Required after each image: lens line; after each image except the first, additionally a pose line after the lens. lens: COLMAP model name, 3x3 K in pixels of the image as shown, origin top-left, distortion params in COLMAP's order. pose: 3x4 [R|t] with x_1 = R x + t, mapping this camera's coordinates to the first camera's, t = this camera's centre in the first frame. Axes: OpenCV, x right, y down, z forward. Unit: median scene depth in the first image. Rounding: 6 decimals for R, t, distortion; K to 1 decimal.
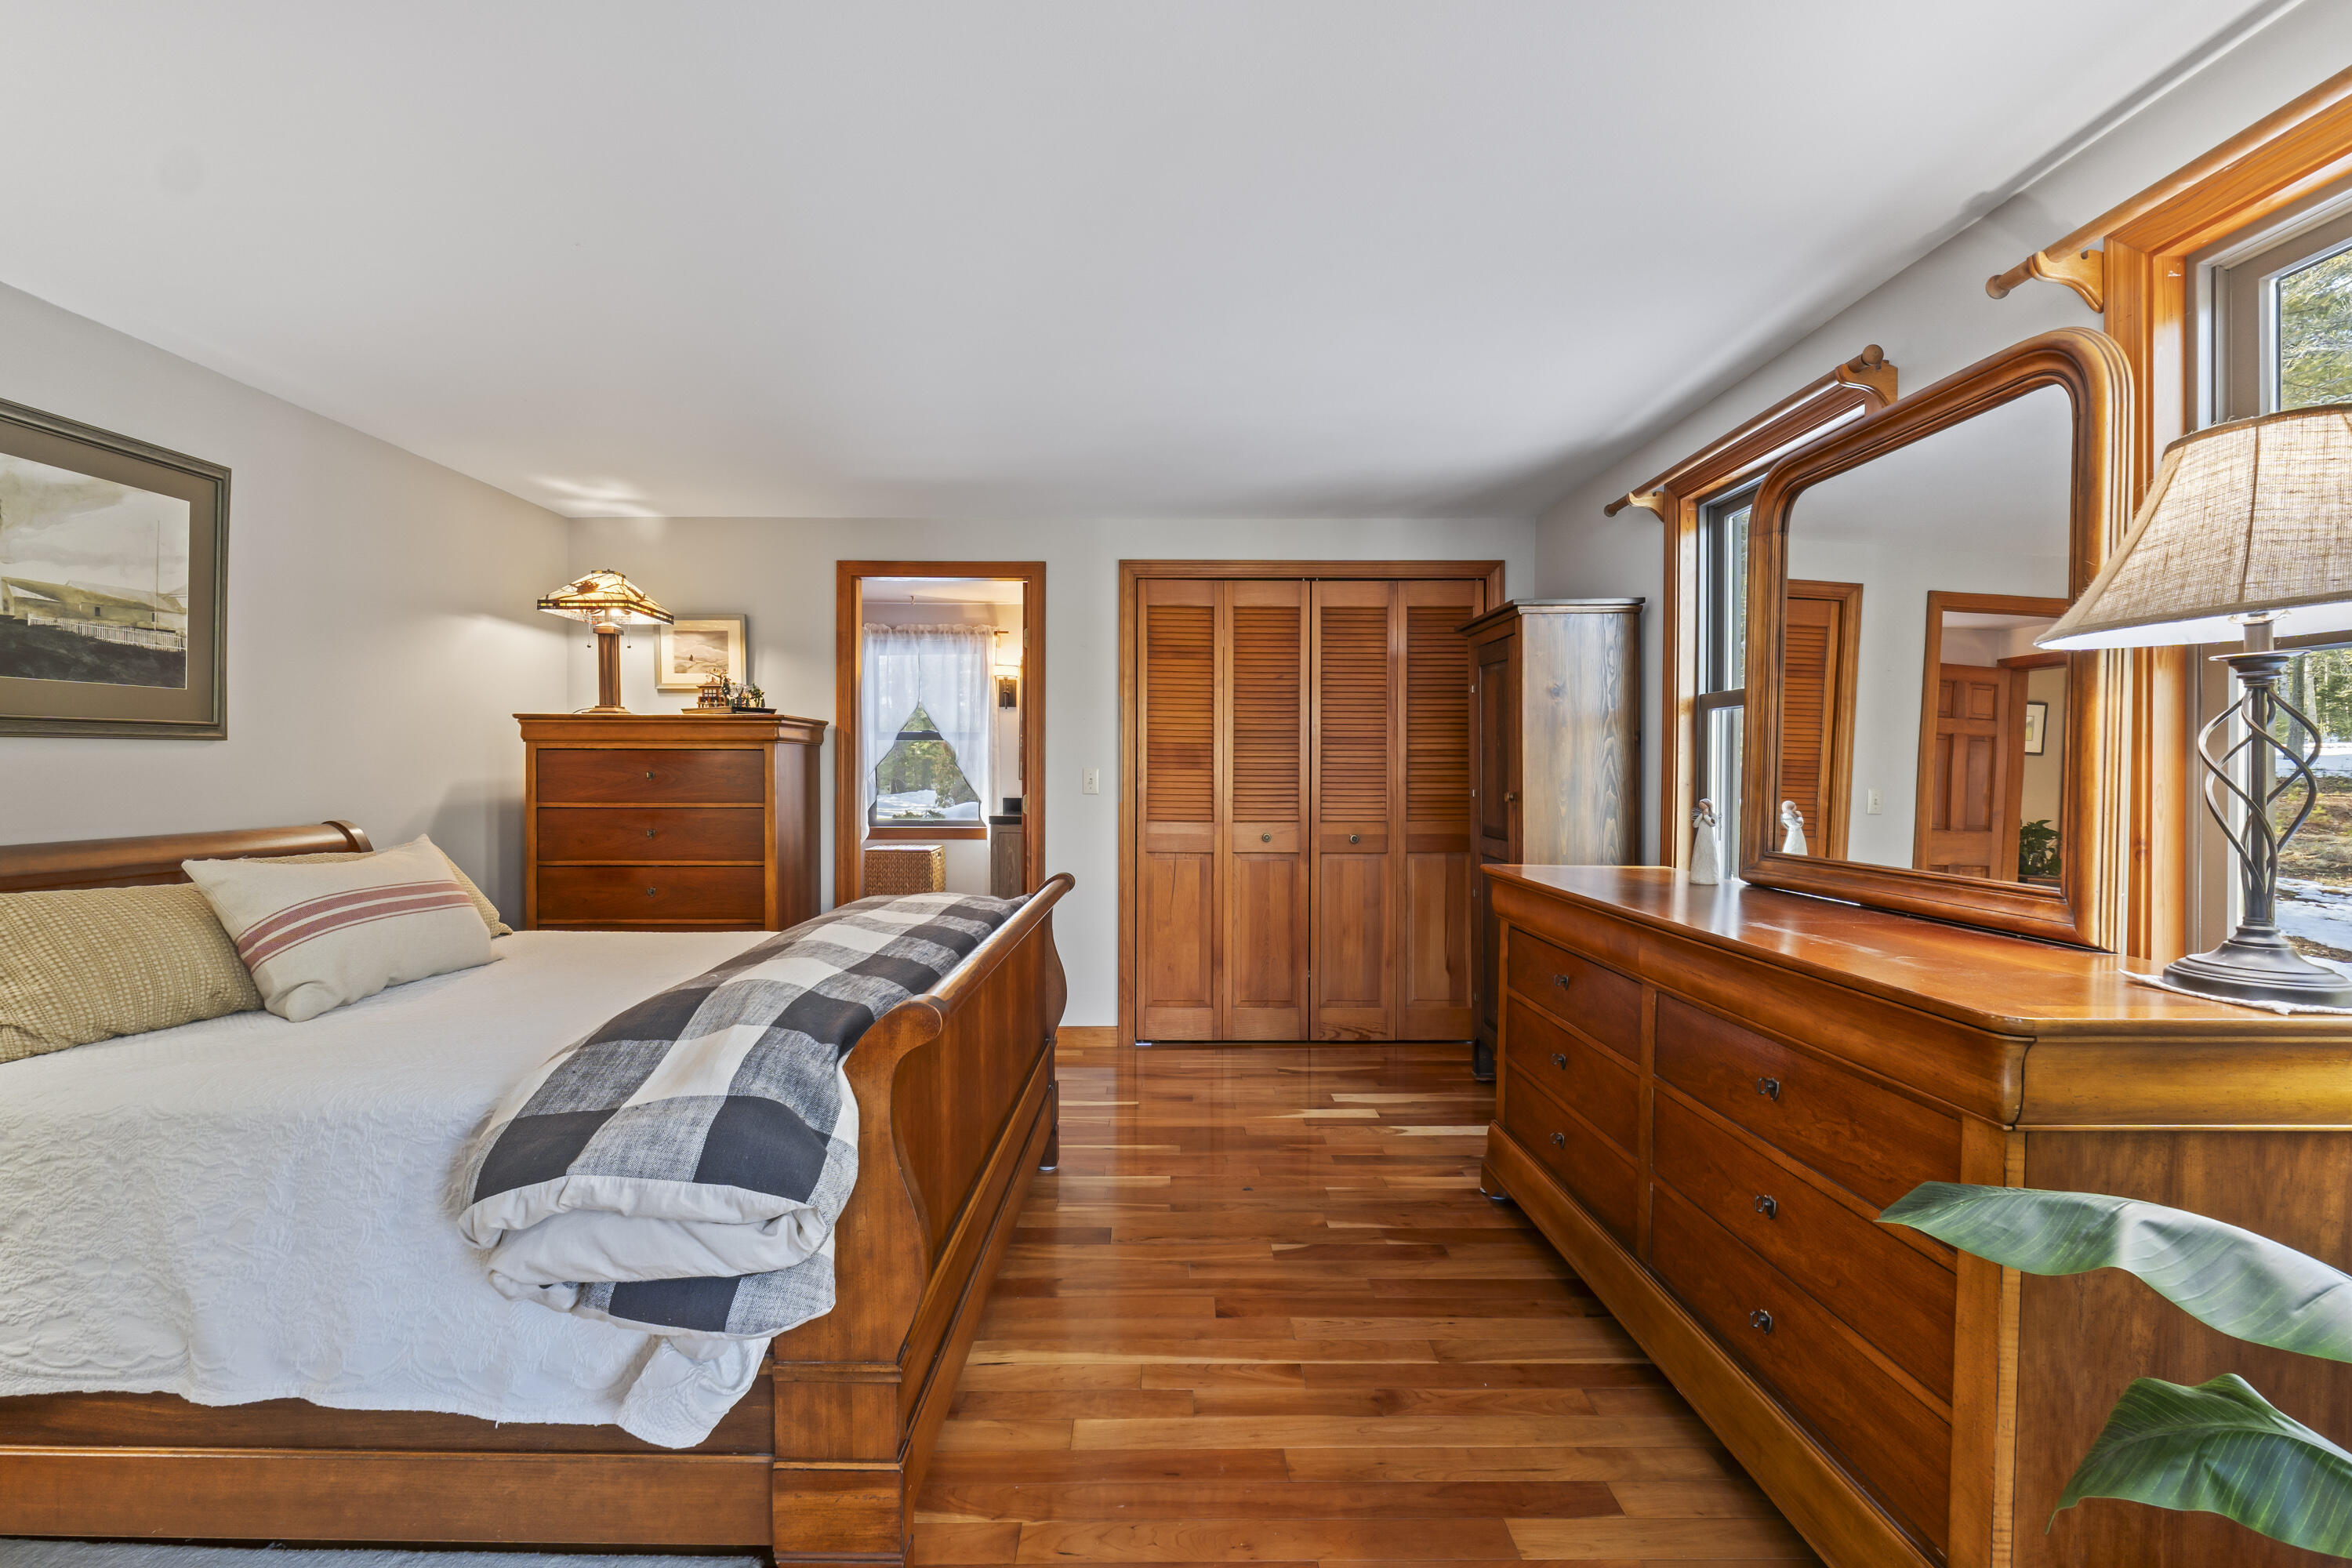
lens RADIAL K [[989.8, 0, 1175.3], [0, 989.8, 771.5], [0, 0, 1]] dist [-0.011348, 0.001032]
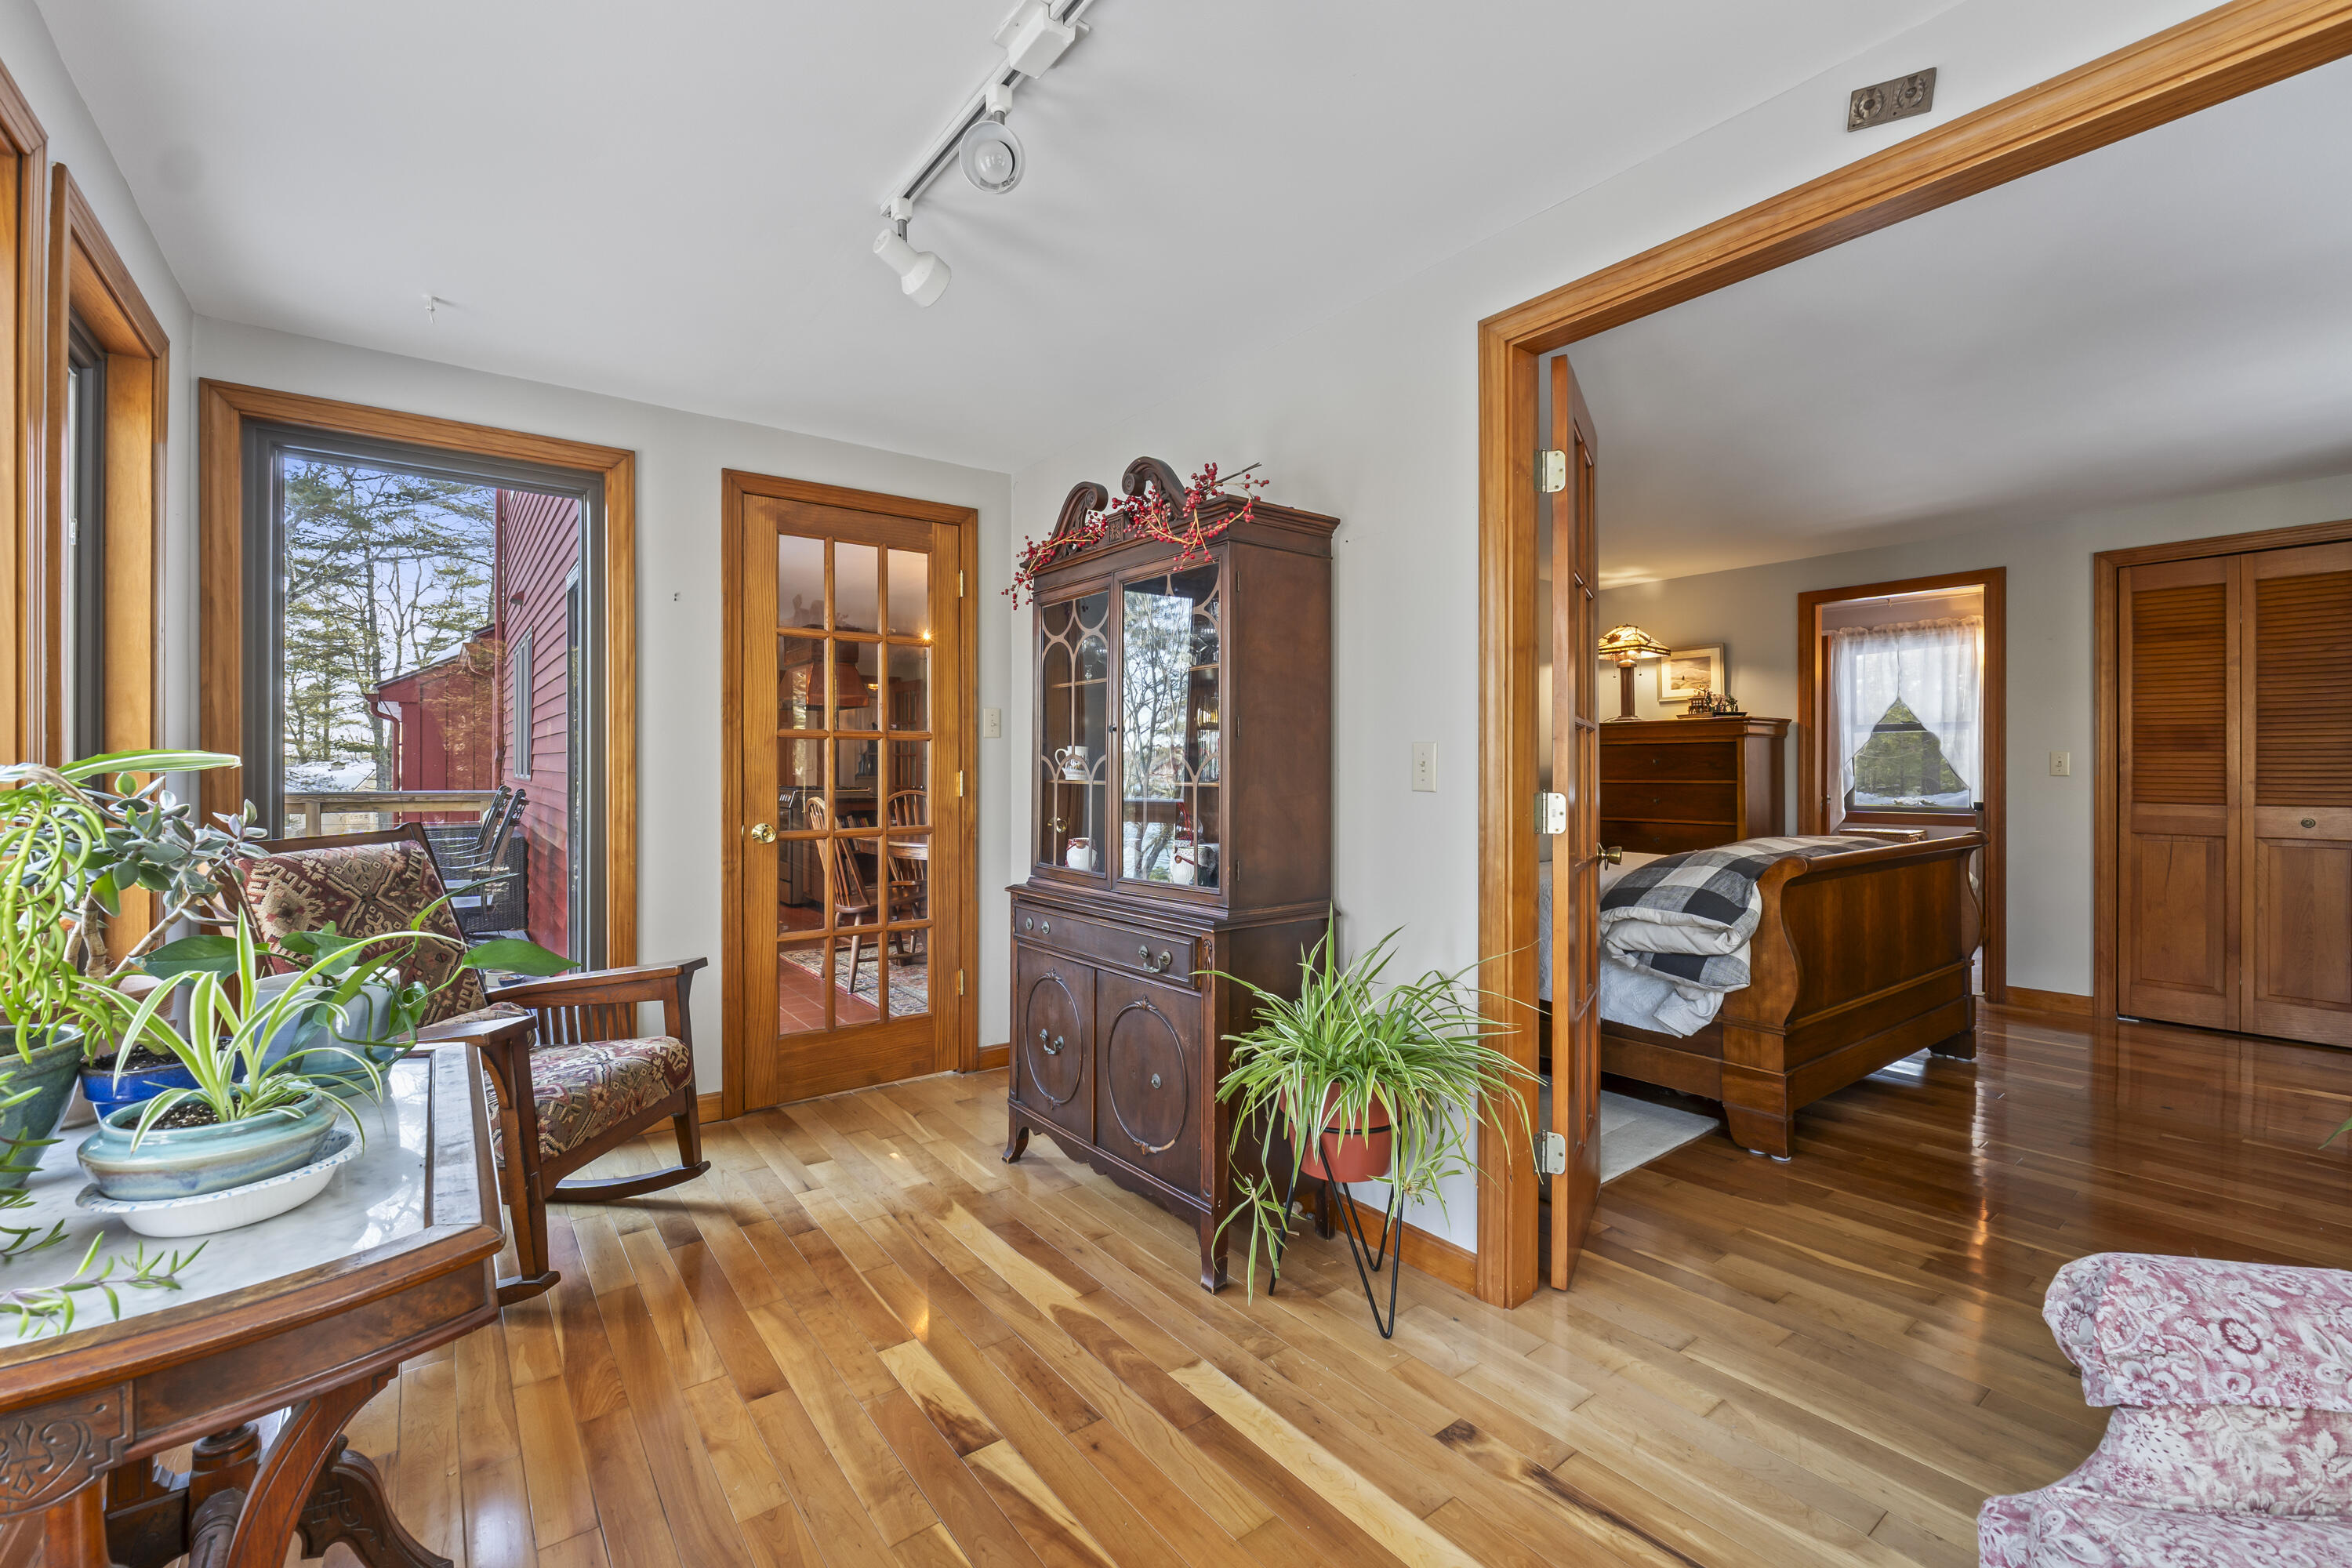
lens RADIAL K [[989.8, 0, 1166.8], [0, 989.8, 767.8], [0, 0, 1]] dist [-0.011348, 0.001032]
pose [[0.591469, -0.005257, -0.806311, 0.200734], [0.002700, 0.999986, -0.004538, 0.016177], [0.806323, 0.000507, 0.591475, -0.411676]]
